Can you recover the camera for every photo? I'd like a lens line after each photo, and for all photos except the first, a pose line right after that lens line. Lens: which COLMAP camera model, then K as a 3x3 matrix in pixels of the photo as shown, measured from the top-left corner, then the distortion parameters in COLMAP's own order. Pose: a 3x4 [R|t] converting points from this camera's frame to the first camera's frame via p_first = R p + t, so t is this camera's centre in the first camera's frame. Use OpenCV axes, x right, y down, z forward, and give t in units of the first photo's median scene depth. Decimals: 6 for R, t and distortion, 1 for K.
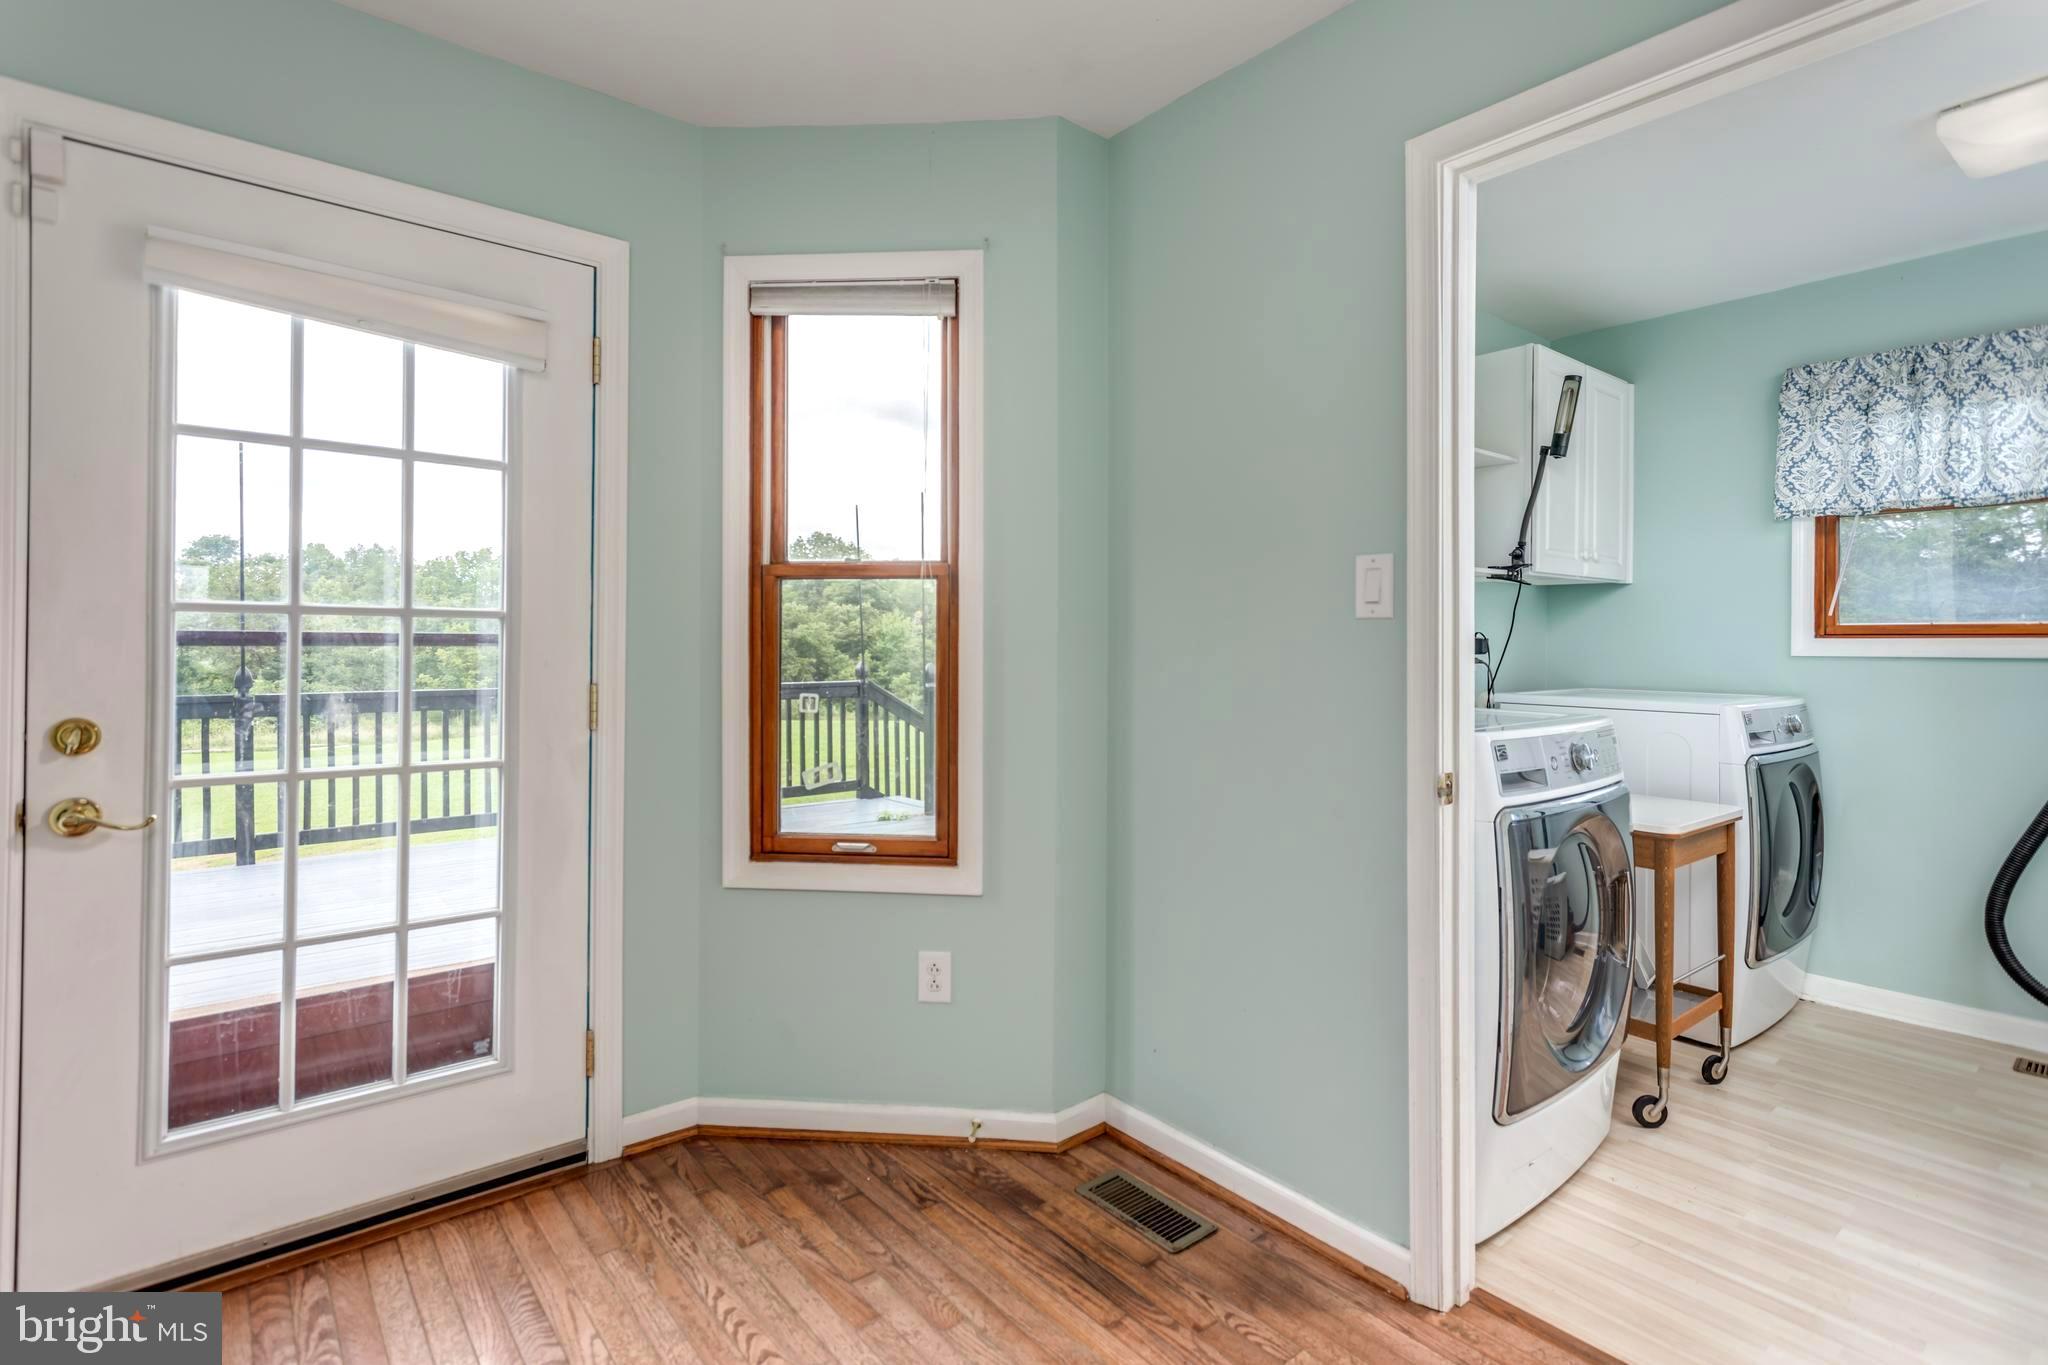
lens RADIAL K [[991.2, 0, 1025.0], [0, 991.2, 664.1], [0, 0, 1]] dist [0.007204, 0.002199]
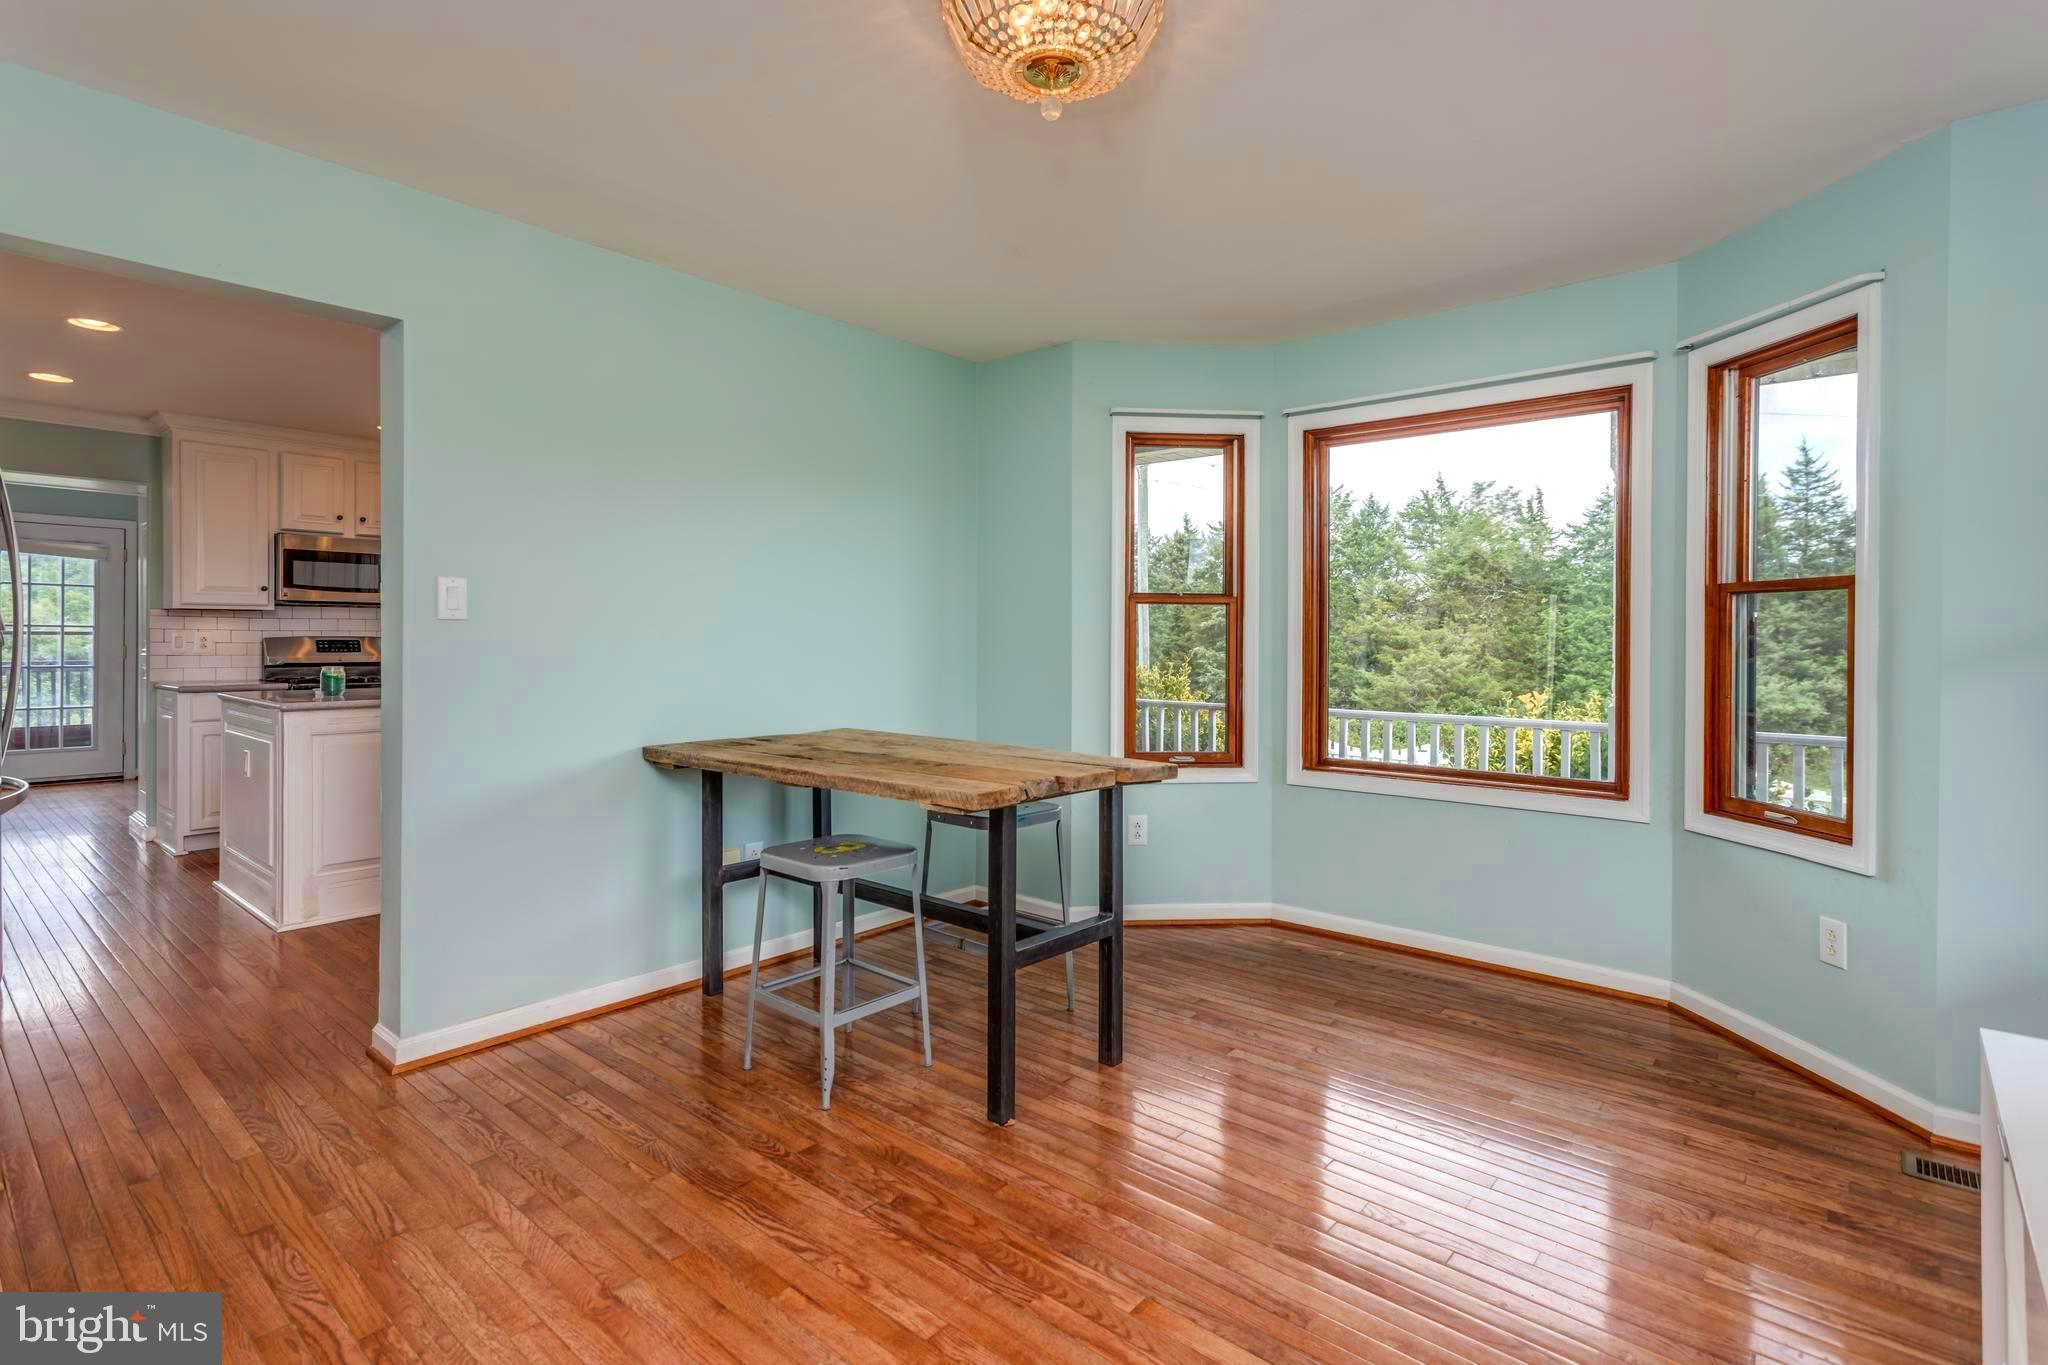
lens RADIAL K [[991.2, 0, 1004.5], [0, 991.2, 650.9], [0, 0, 1]] dist [0.007204, 0.002199]
pose [[0.986768, -0.009536, 0.161858, 2.345738], [0.010582, 0.999928, -0.005601, 0.103234], [-0.161793, 0.007240, 0.986798, -3.401058]]
